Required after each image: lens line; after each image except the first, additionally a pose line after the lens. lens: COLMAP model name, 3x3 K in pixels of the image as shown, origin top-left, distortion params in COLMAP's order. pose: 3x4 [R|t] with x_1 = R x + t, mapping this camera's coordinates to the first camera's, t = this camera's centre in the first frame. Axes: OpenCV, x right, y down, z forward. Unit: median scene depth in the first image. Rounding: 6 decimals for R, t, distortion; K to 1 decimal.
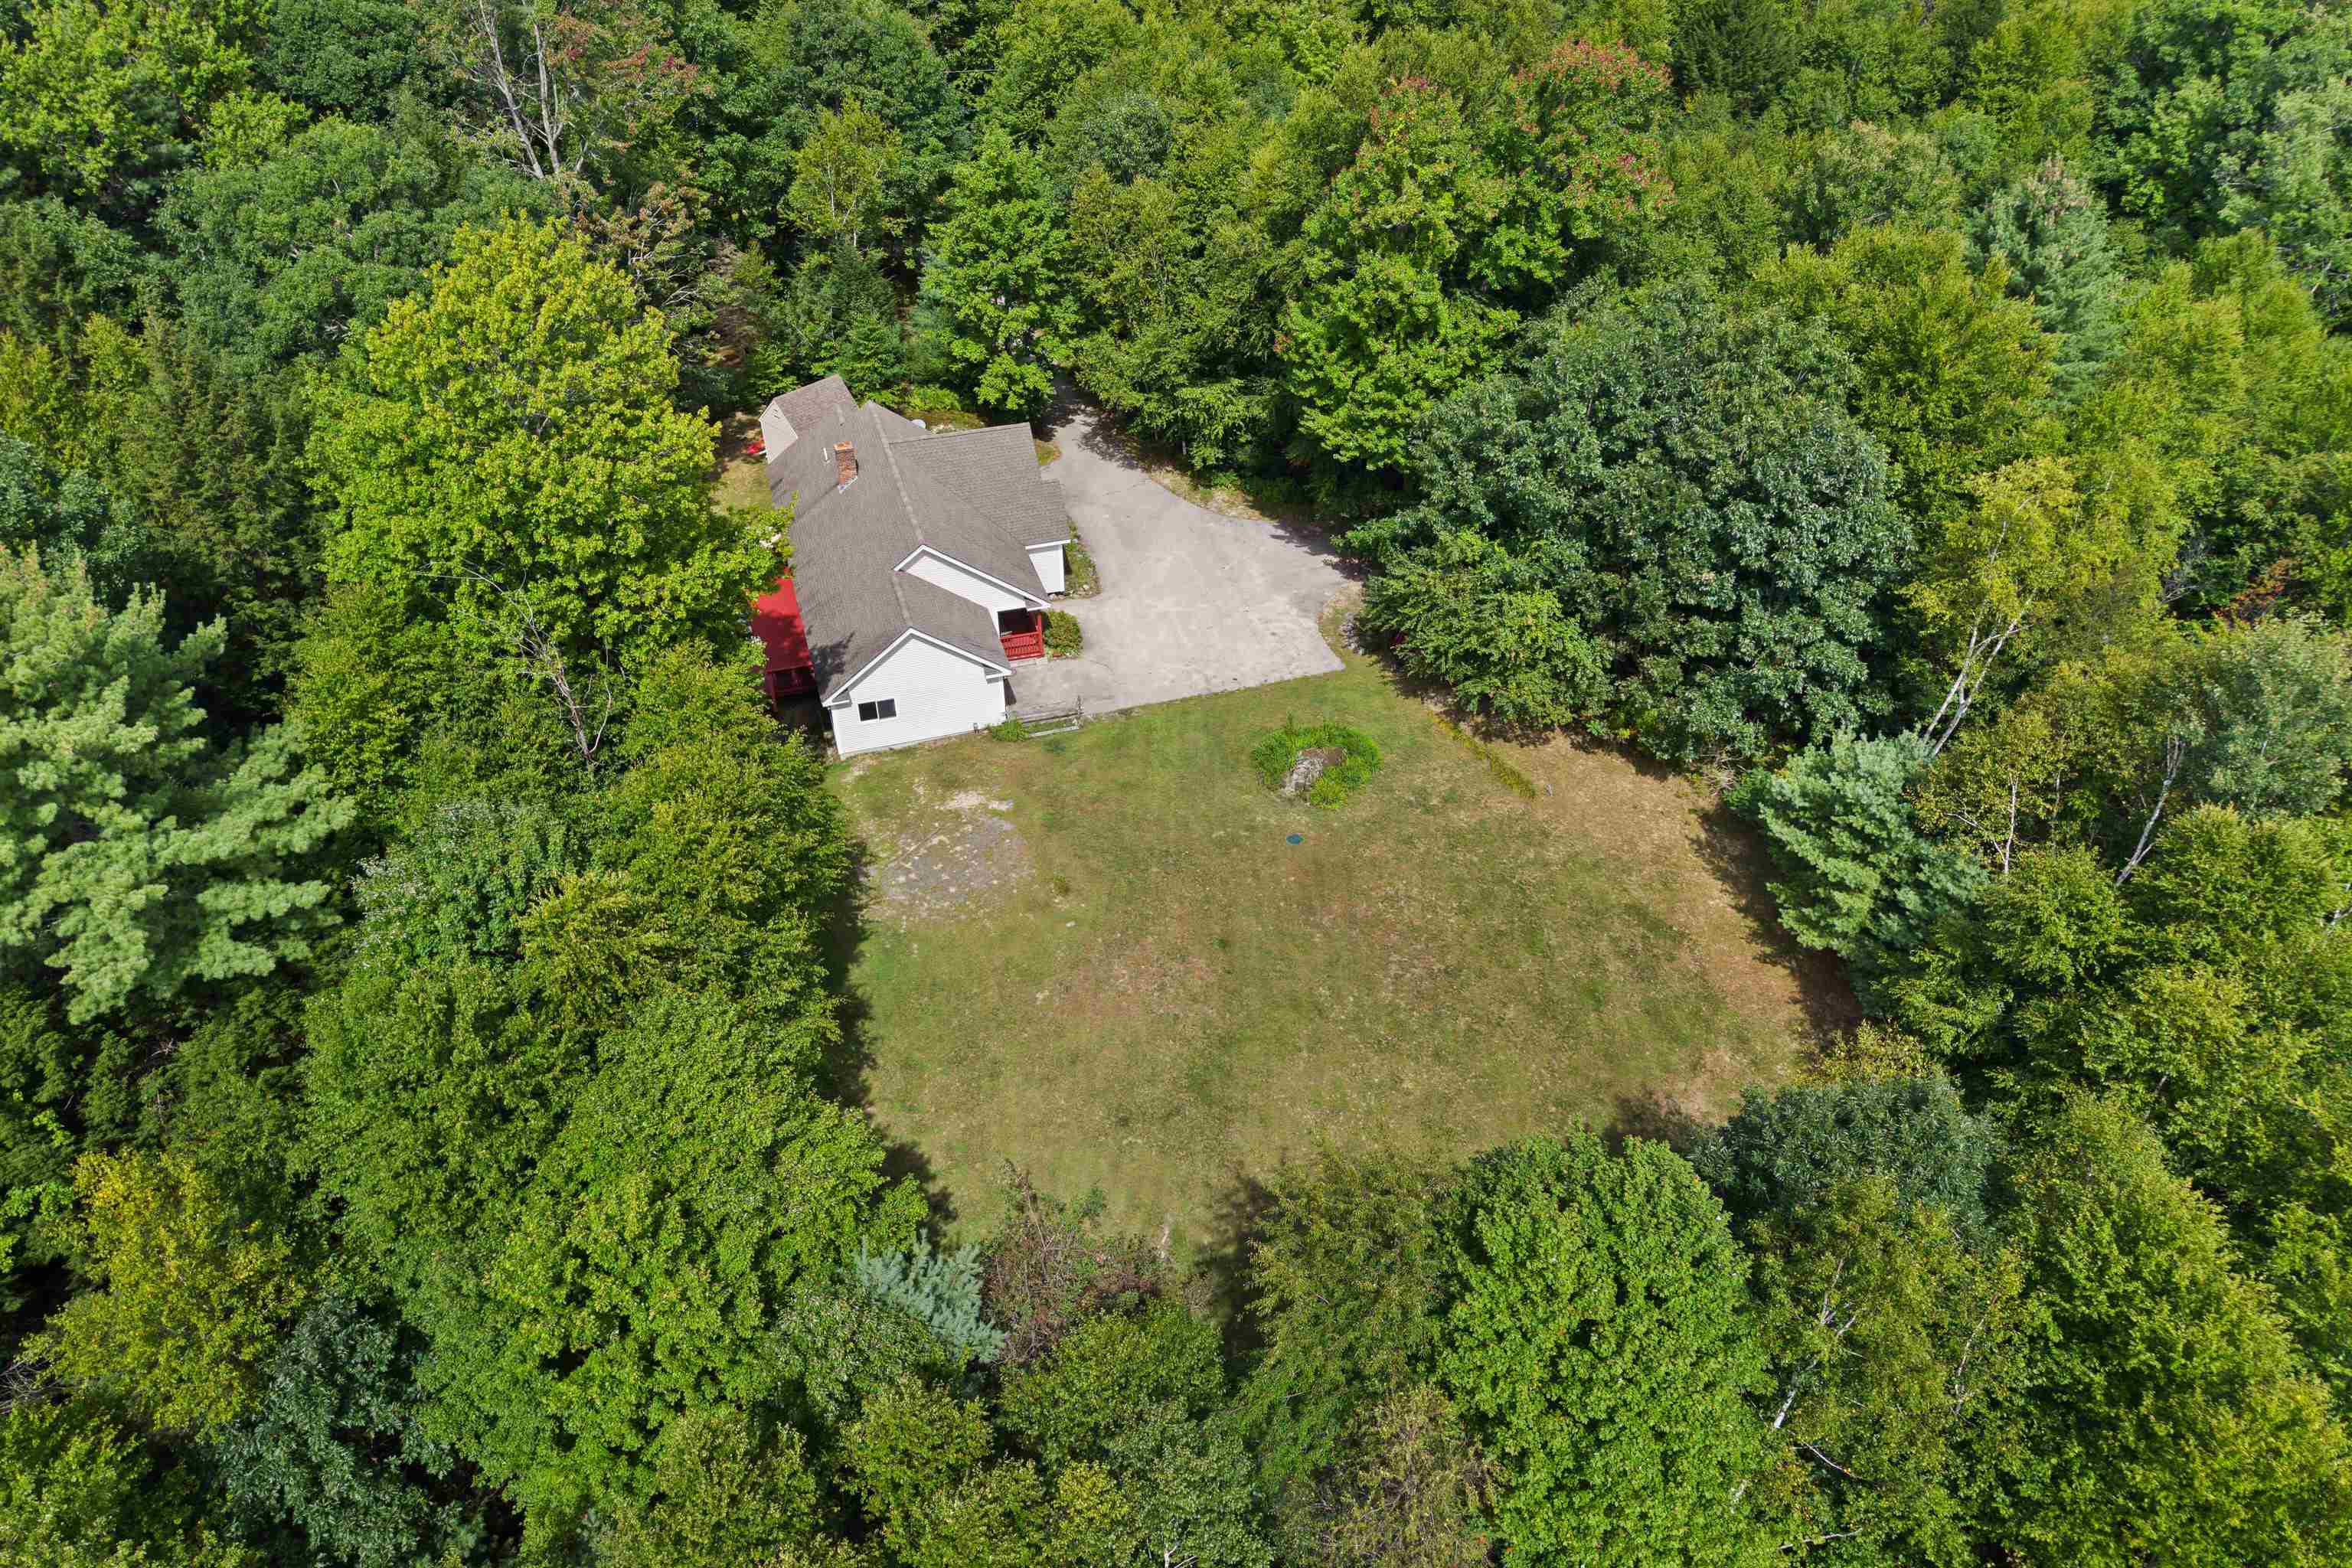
lens RADIAL K [[1587.7, 0, 1177.6], [0, 1587.7, 796.6], [0, 0, 1]] dist [0.021529, -0.023333]
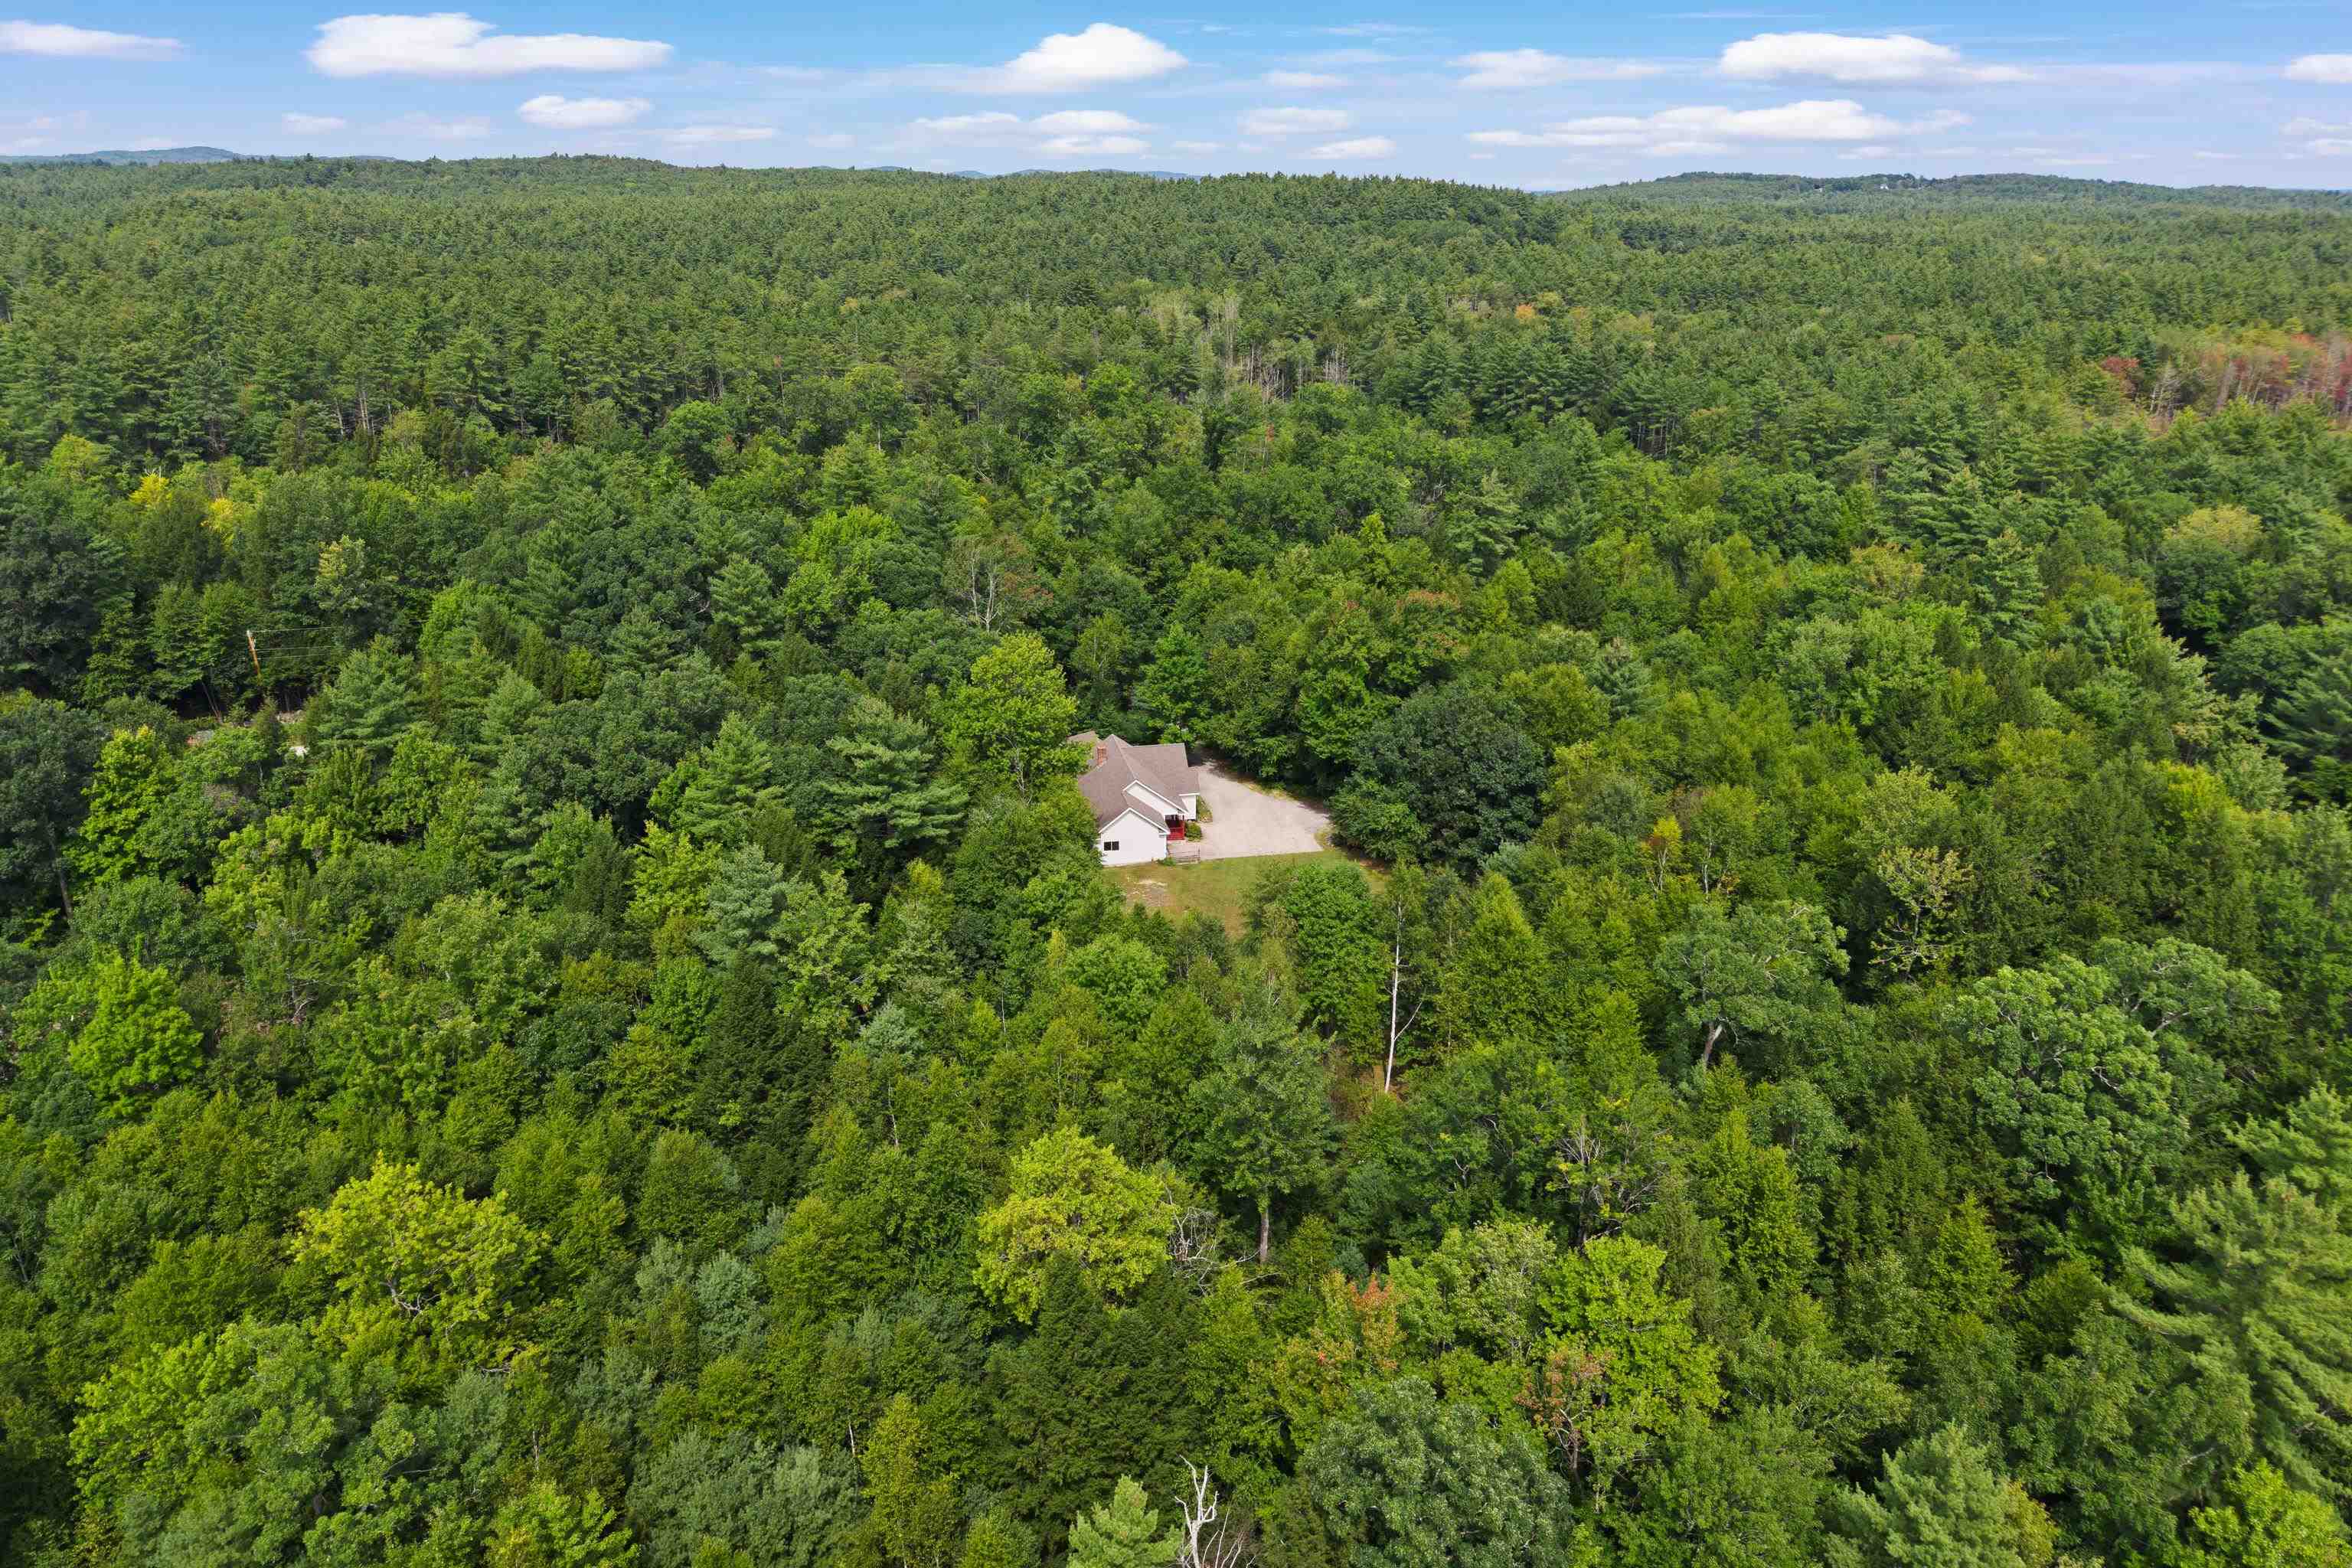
lens RADIAL K [[1587.7, 0, 1168.2], [0, 1587.7, 778.6], [0, 0, 1]] dist [0.021529, -0.023333]
pose [[0.994846, 0.031907, -0.096250, 0.107593], [-0.061786, 0.943387, -0.325887, 0.580935], [0.080403, 0.330155, 0.940496, -1.157027]]
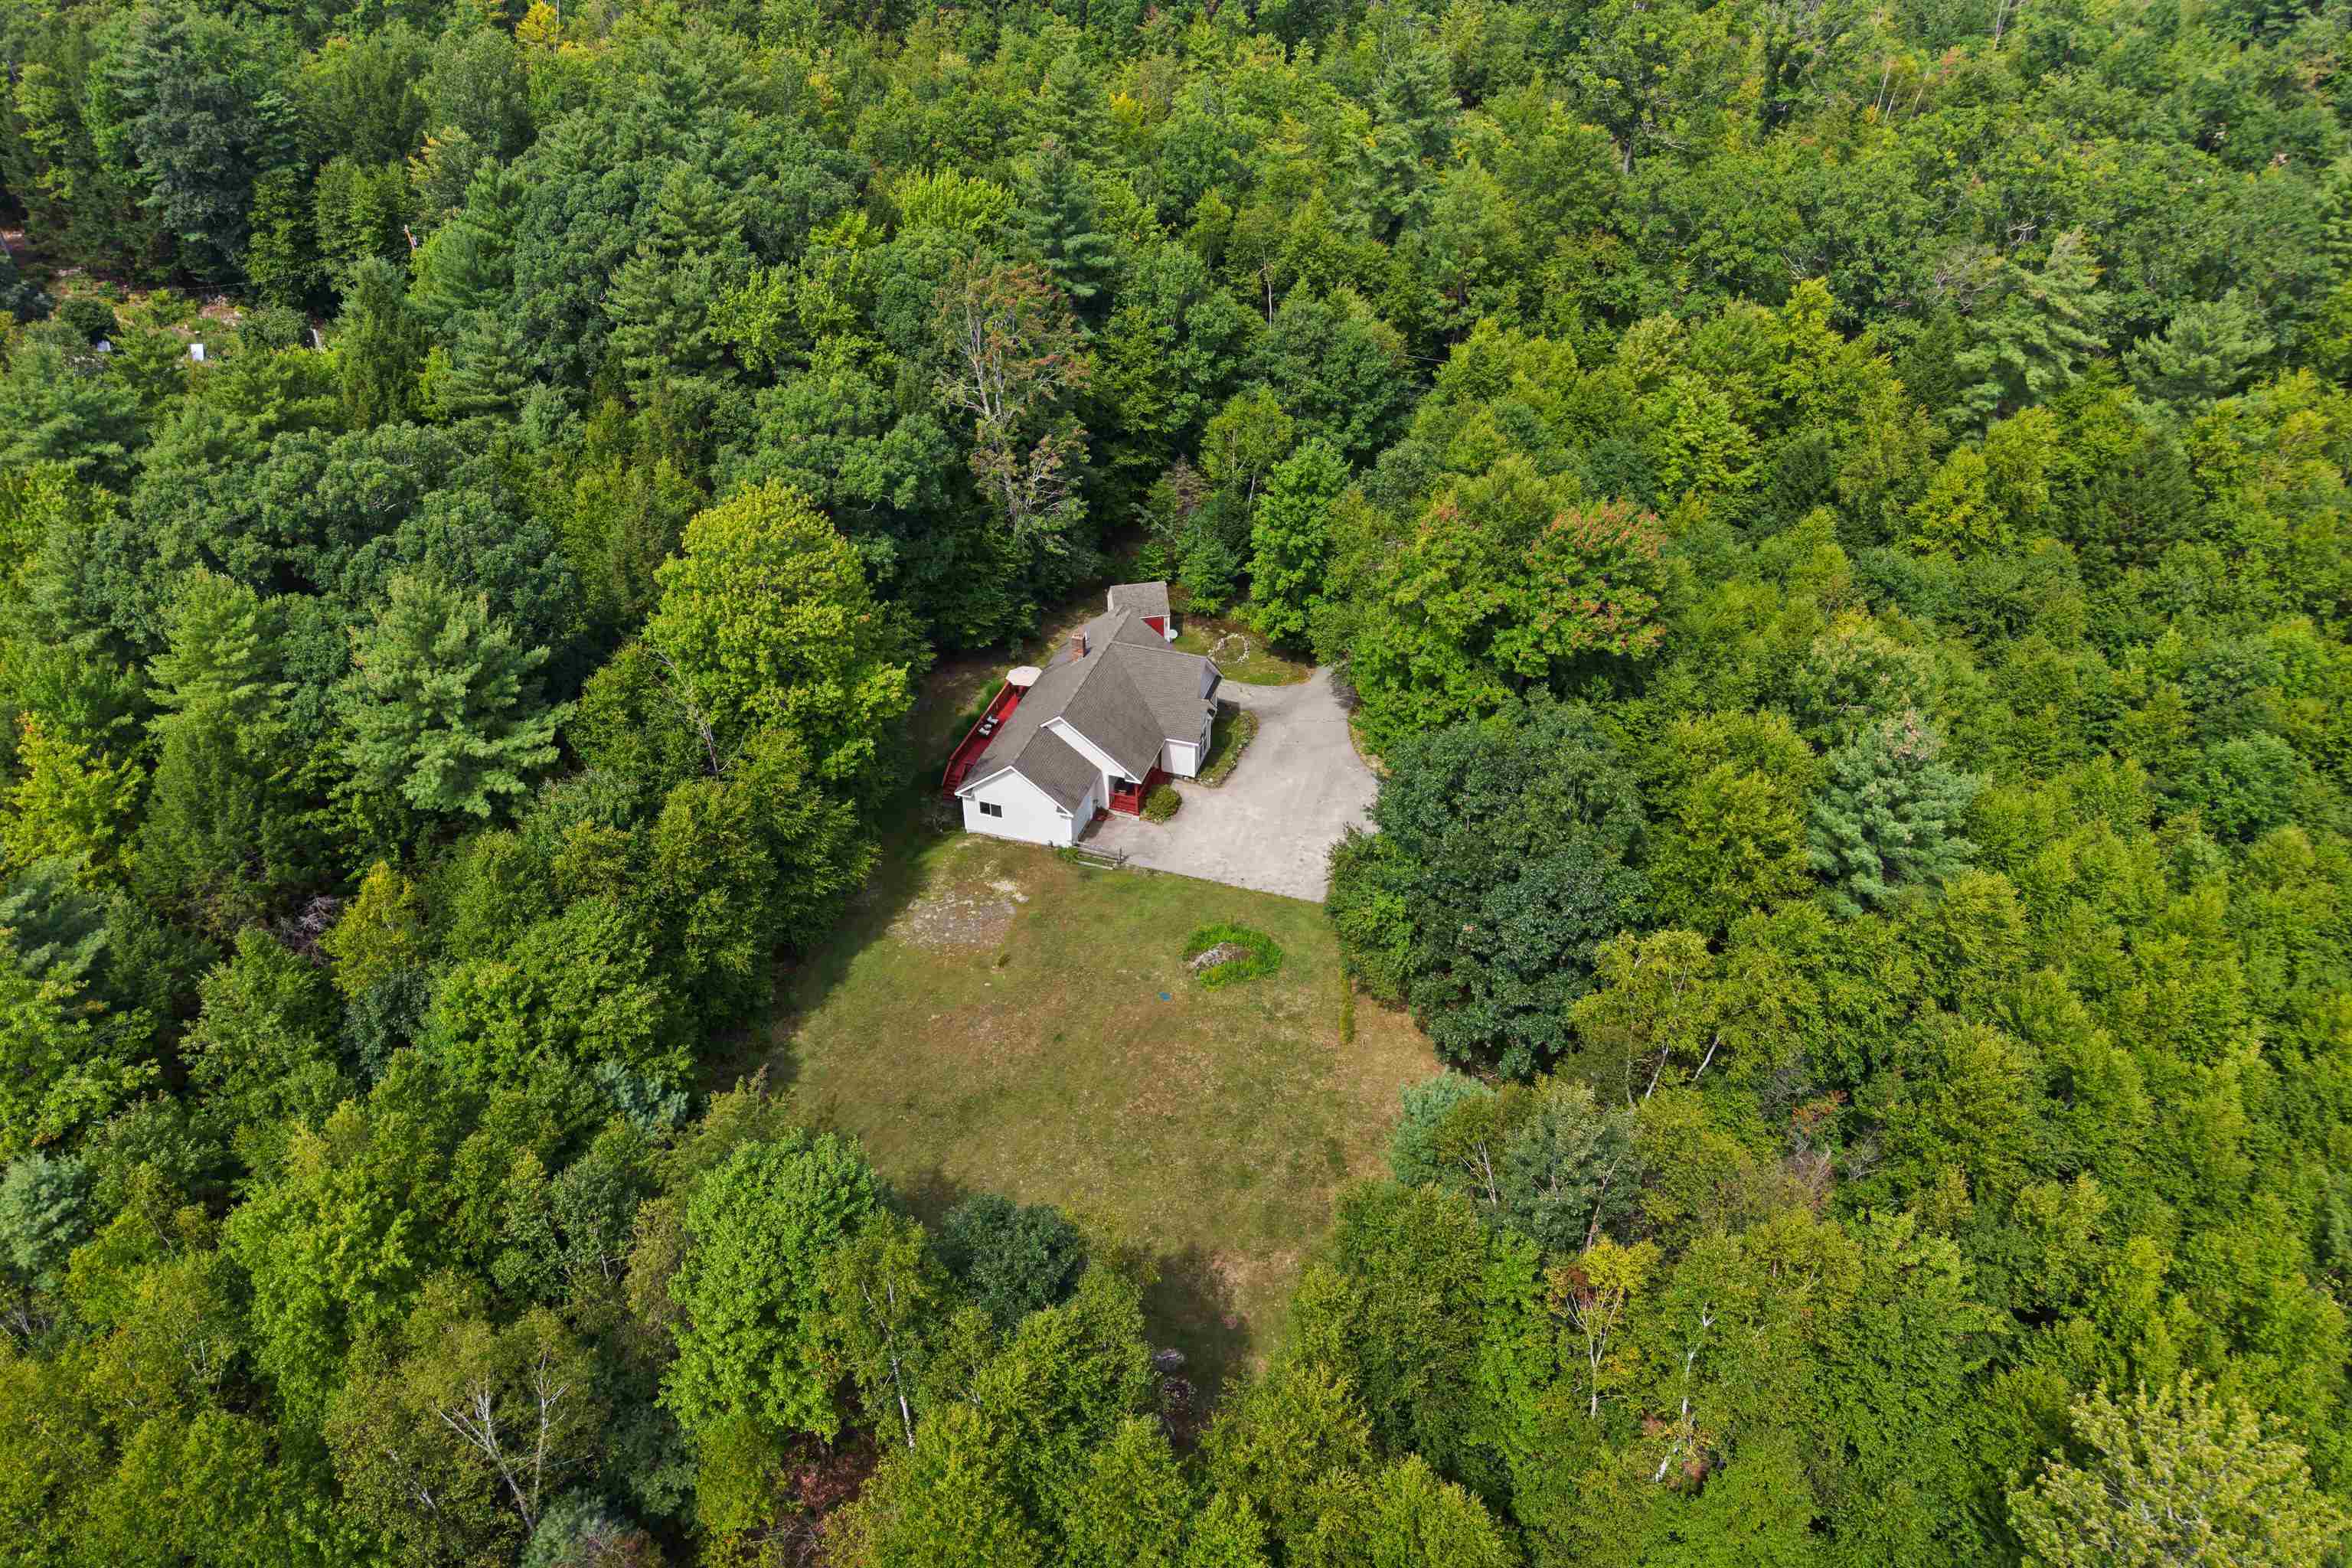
lens RADIAL K [[1587.7, 0, 1174.1], [0, 1587.7, 781.4], [0, 0, 1]] dist [0.021529, -0.023333]
pose [[0.816331, 0.331261, -0.473148, 0.630129], [-0.363036, 0.931419, 0.025755, -0.174465], [0.449231, 0.150745, 0.880607, -0.234773]]
